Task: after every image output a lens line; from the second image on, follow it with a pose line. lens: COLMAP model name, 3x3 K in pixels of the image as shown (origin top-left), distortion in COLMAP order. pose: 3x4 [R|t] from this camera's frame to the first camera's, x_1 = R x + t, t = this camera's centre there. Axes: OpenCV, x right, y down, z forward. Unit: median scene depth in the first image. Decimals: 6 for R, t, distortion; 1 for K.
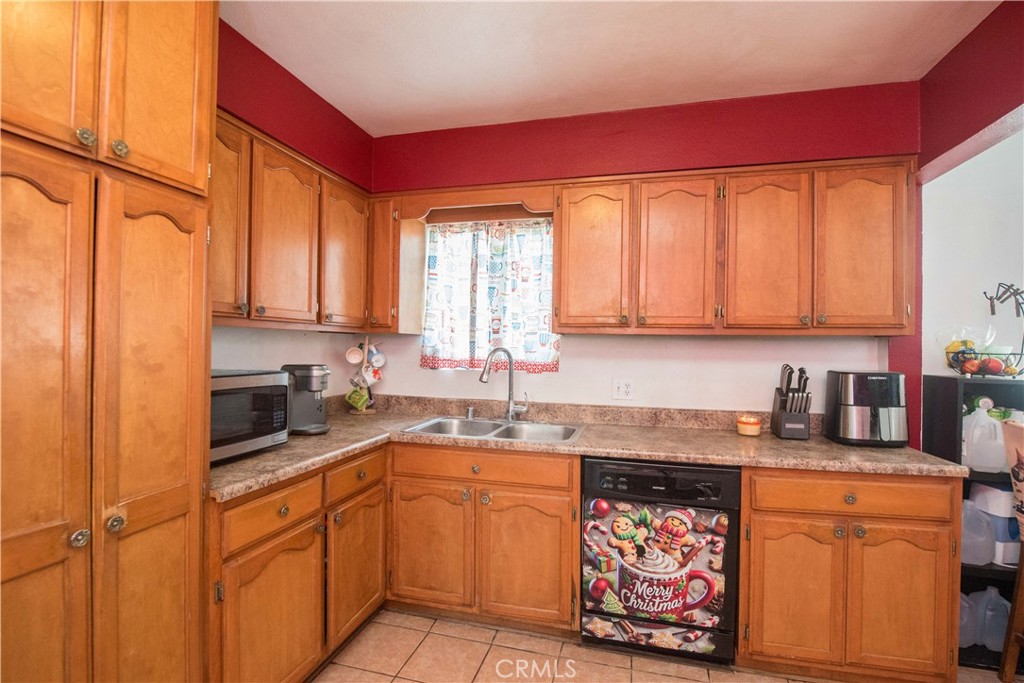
lens RADIAL K [[463.6, 0, 515.2], [0, 463.6, 355.2], [0, 0, 1]] dist [-0.016722, -0.000208]
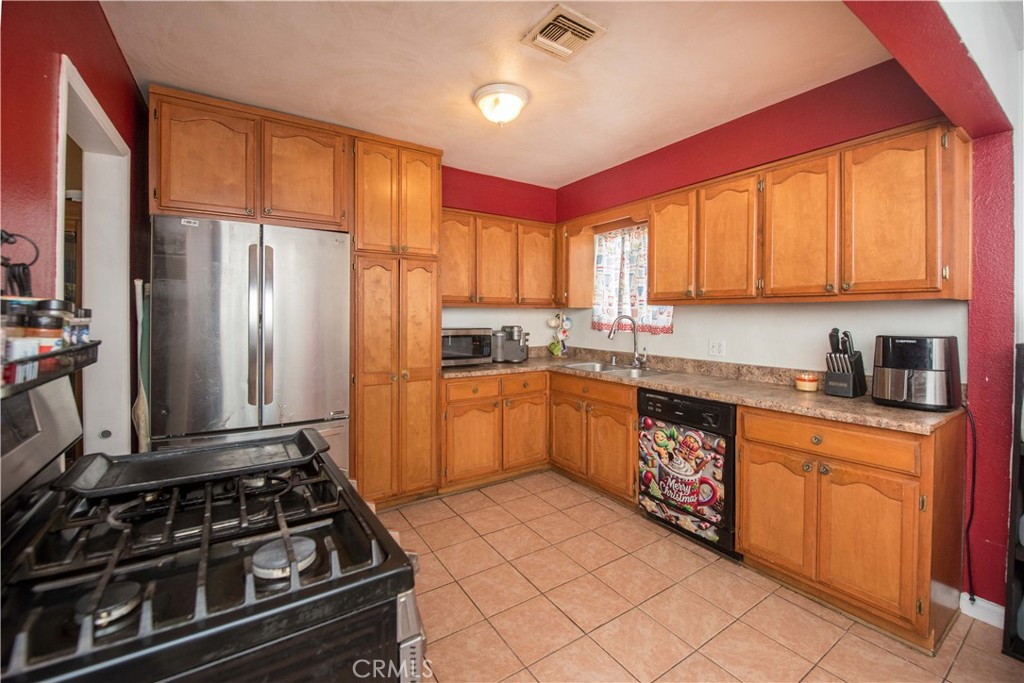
lens RADIAL K [[412.4, 0, 511.9], [0, 412.4, 336.3], [0, 0, 1]] dist [-0.018377, -0.000358]
pose [[0.739204, 0.022477, -0.673107, 0.749199], [-0.005335, 0.999607, 0.027521, 0.018551], [0.673461, -0.016752, 0.739033, -0.263516]]
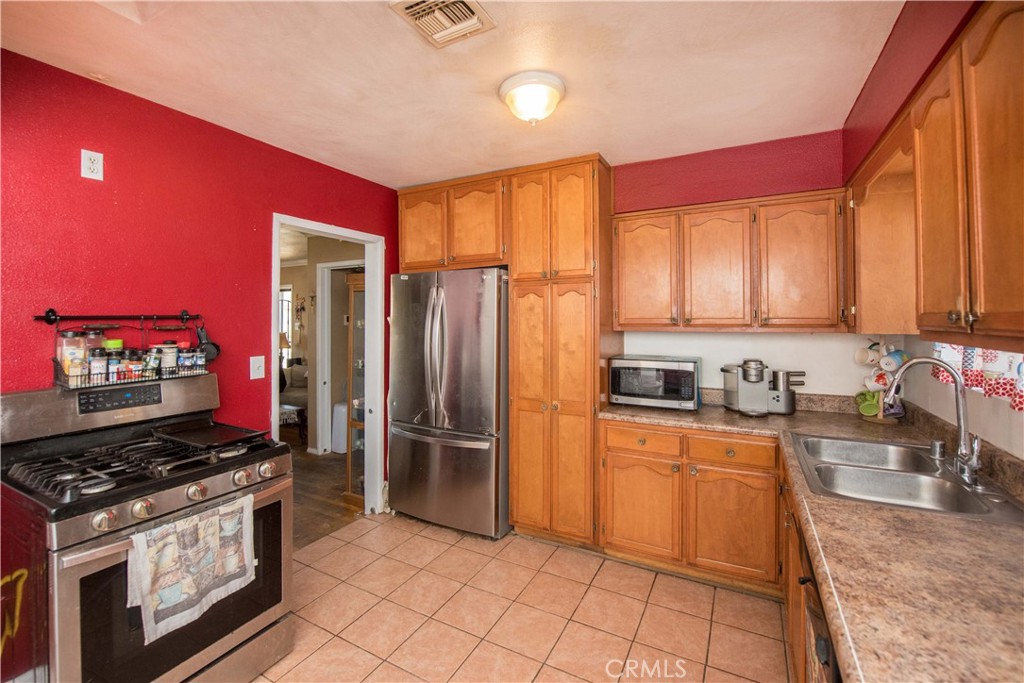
lens RADIAL K [[433.5, 0, 509.7], [0, 433.5, 328.4], [0, 0, 1]] dist [-0.018385, -0.000298]
pose [[-0.233512, 0.005779, -0.972337, 0.921797], [-0.019305, 0.999758, 0.010578, -0.069905], [0.972162, 0.021241, -0.233344, 0.703724]]
